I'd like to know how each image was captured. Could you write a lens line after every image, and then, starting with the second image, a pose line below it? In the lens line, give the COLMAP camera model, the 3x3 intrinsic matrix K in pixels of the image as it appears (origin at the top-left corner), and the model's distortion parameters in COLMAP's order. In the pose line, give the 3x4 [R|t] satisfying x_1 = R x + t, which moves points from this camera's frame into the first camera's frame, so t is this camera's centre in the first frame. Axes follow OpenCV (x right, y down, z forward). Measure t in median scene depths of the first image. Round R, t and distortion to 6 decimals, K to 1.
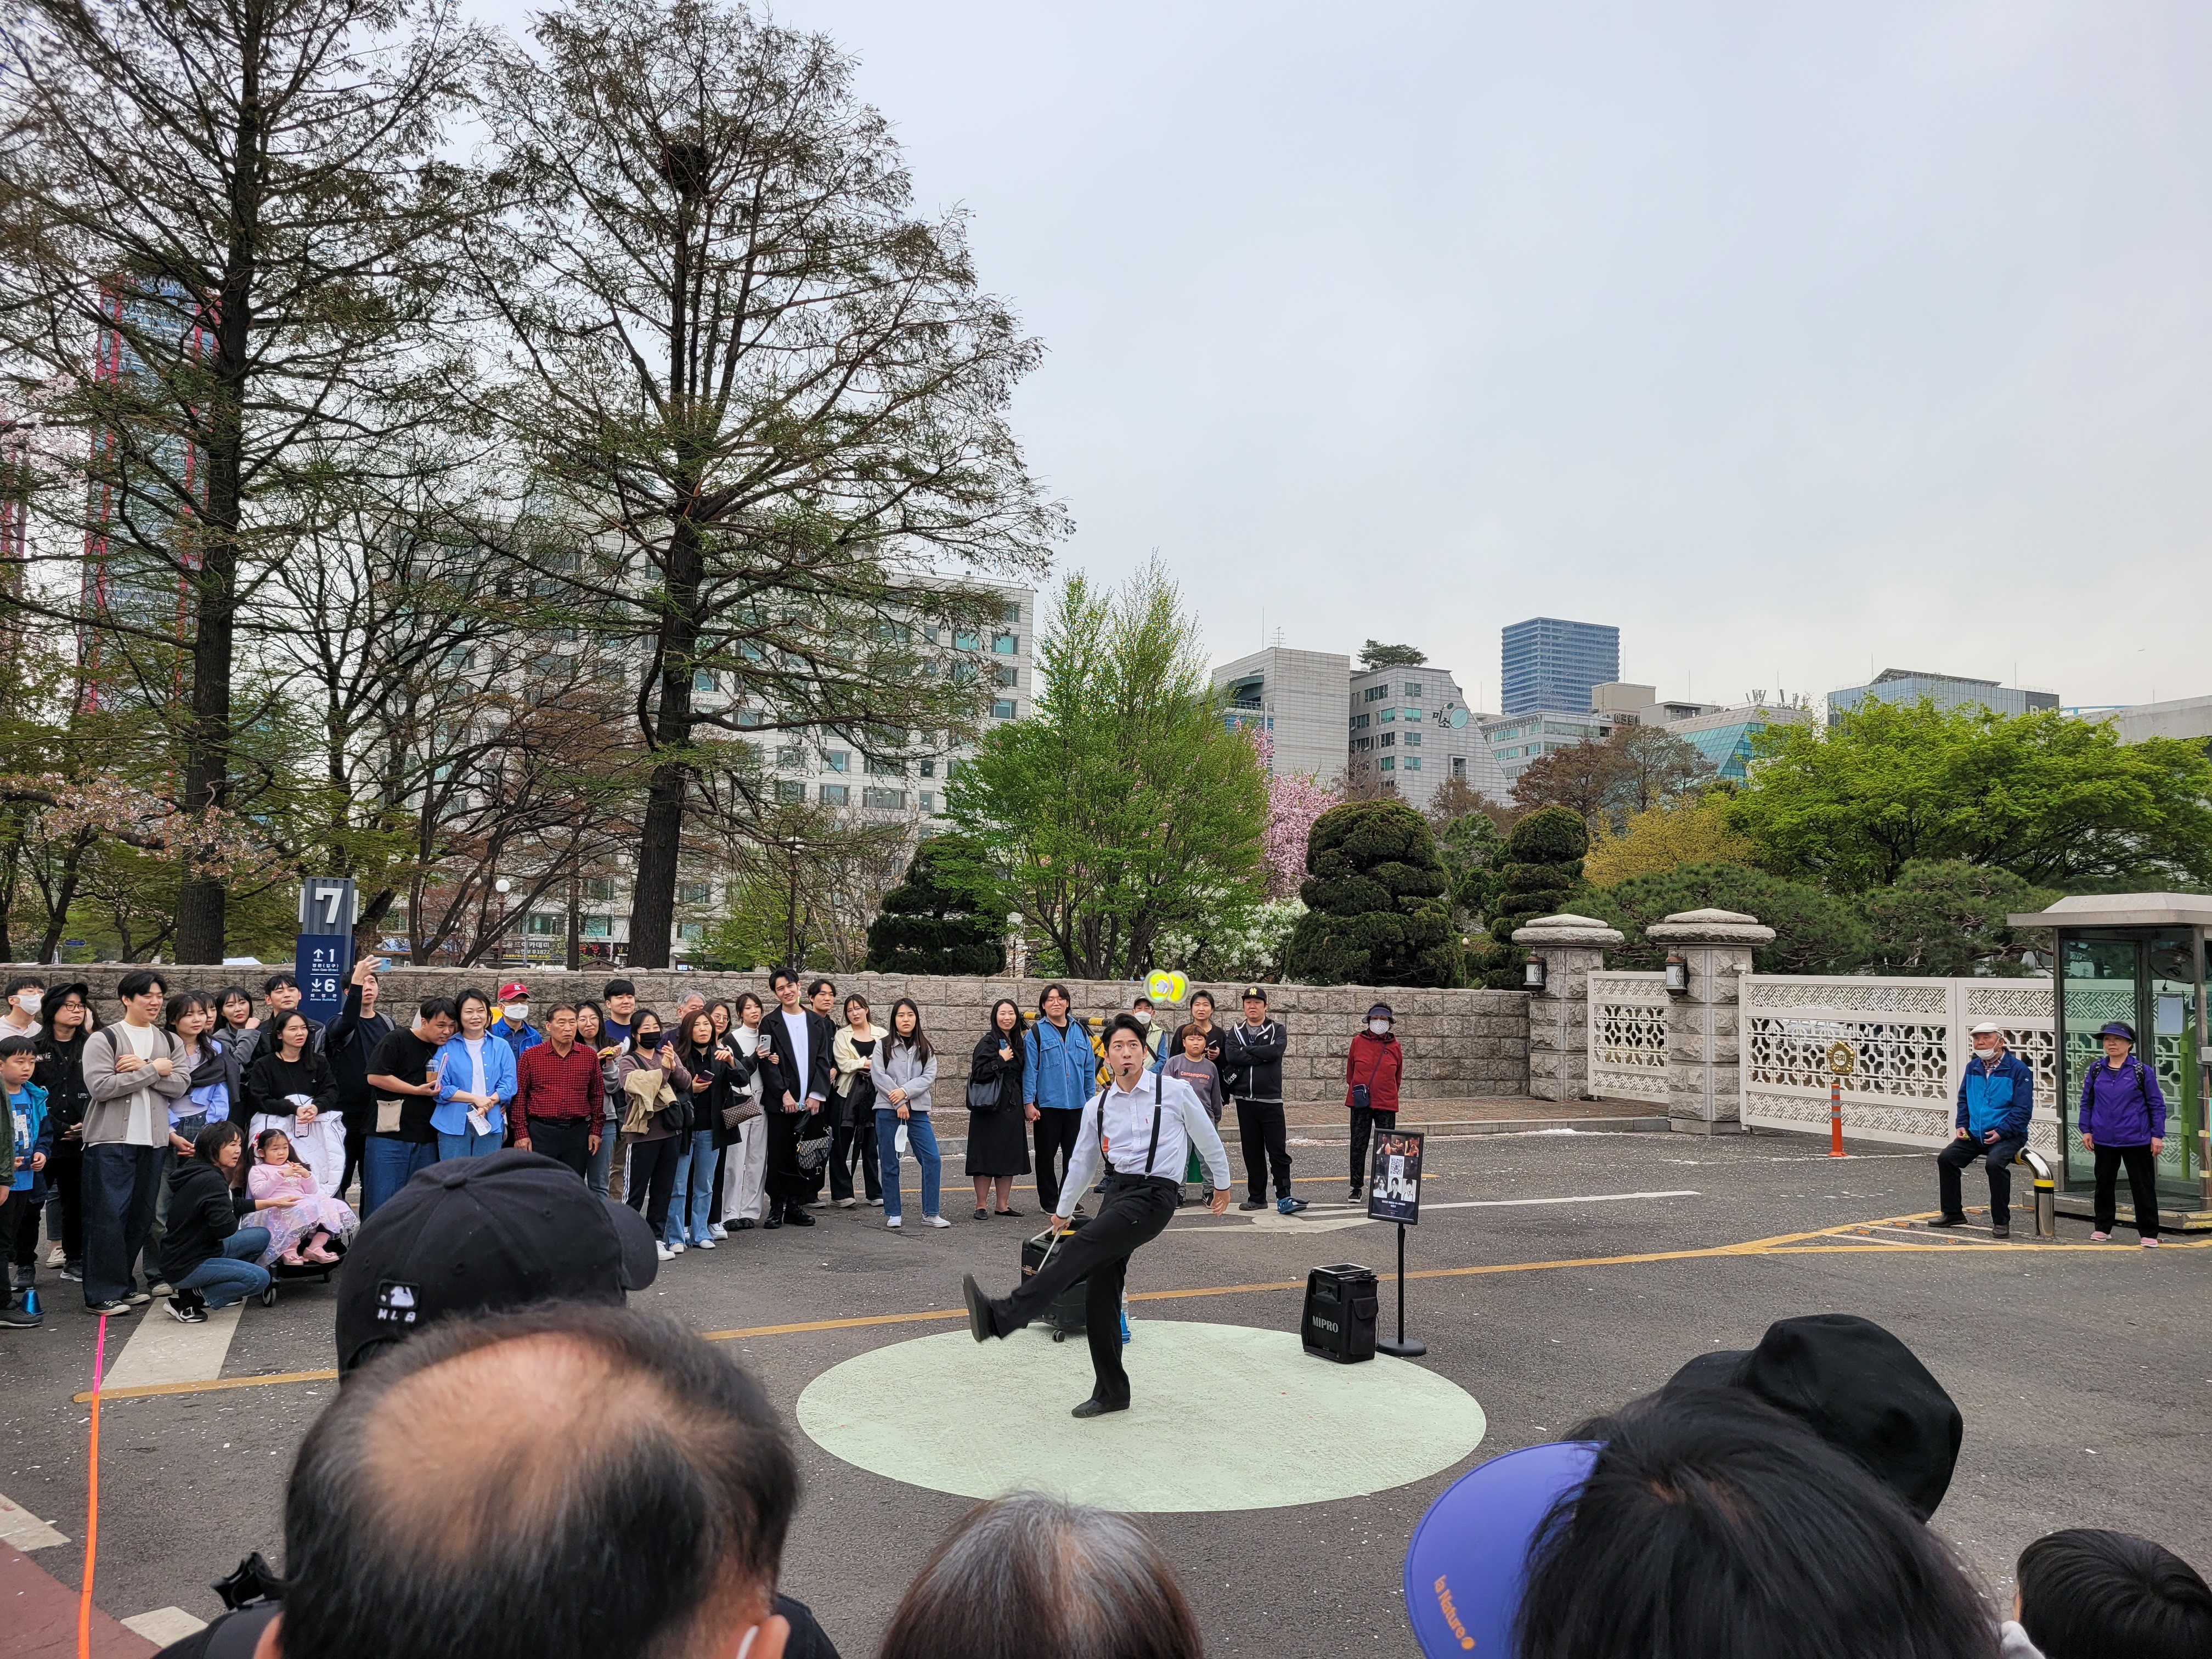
lens RADIAL K [[1672.8, 0, 1097.9], [0, 1672.8, 853.0], [0, 0, 1]] dist [0.050186, -0.020230]
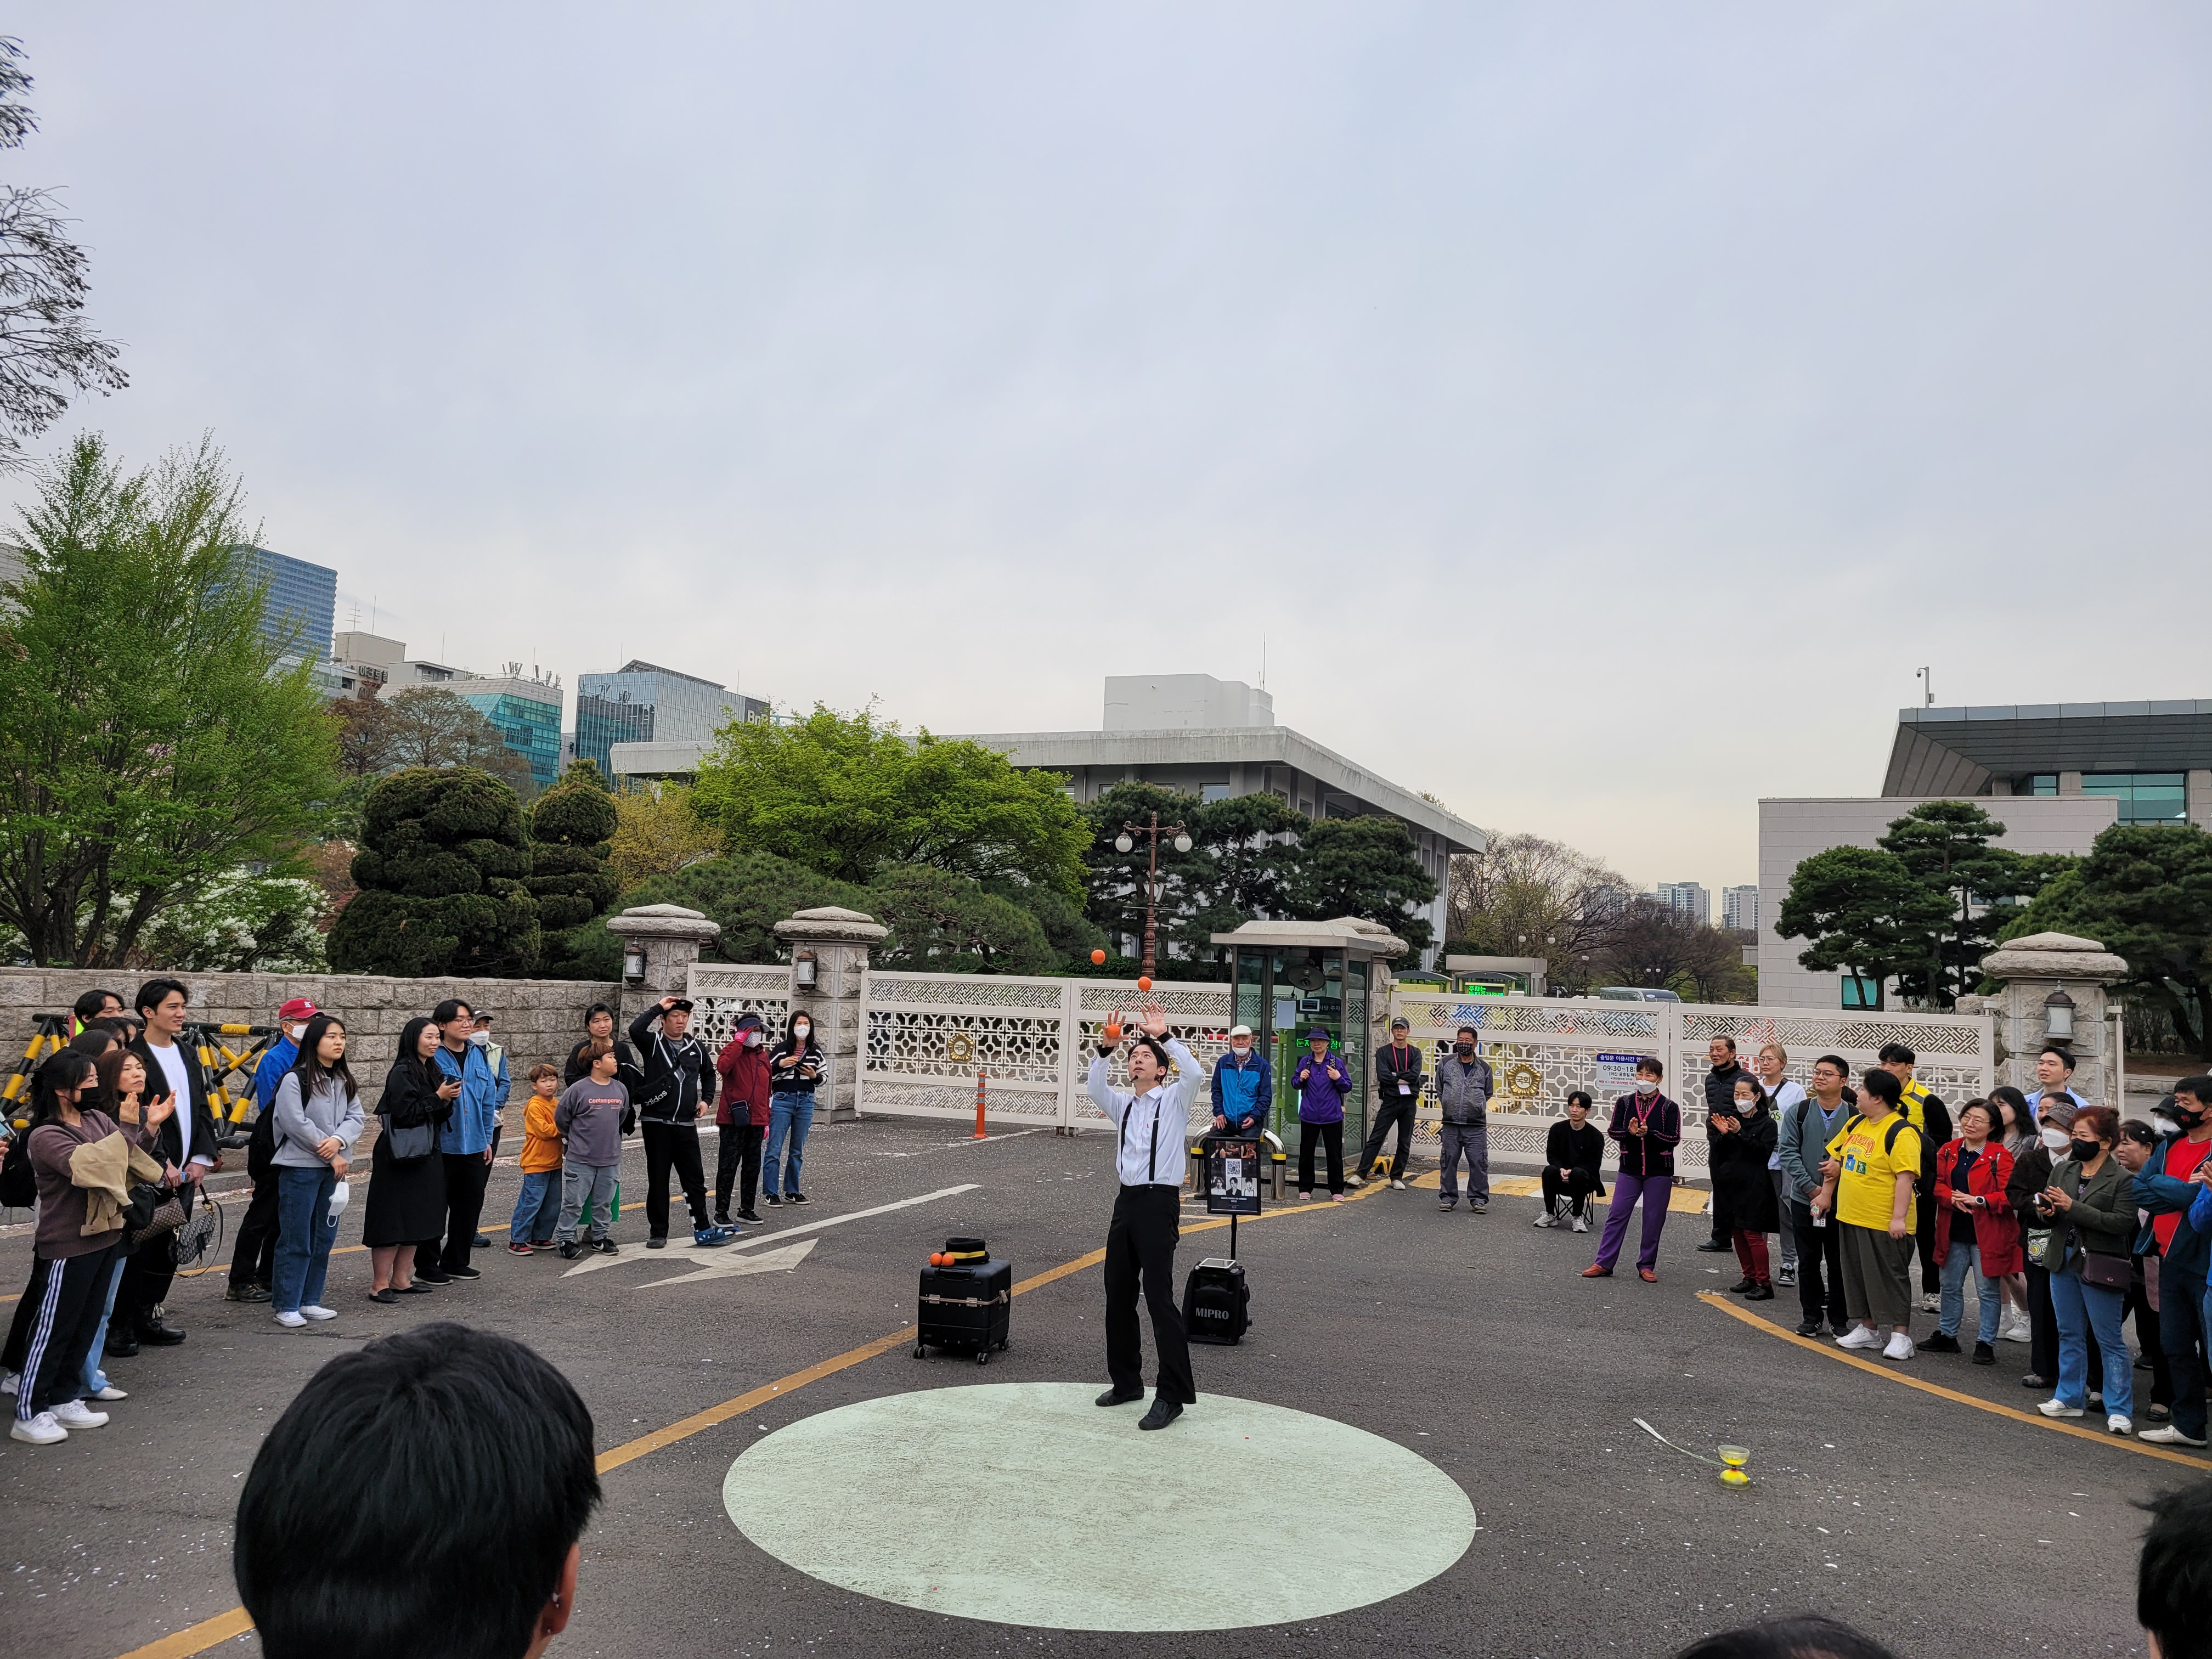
lens RADIAL K [[1672.8, 0, 1115.7], [0, 1672.8, 825.1], [0, 0, 1]] dist [0.050186, -0.020230]
pose [[0.721443, 0.068797, 0.689047, -0.238860], [-0.071517, 0.997134, -0.024678, -0.004703], [-0.688770, -0.031475, 0.724296, 0.127382]]
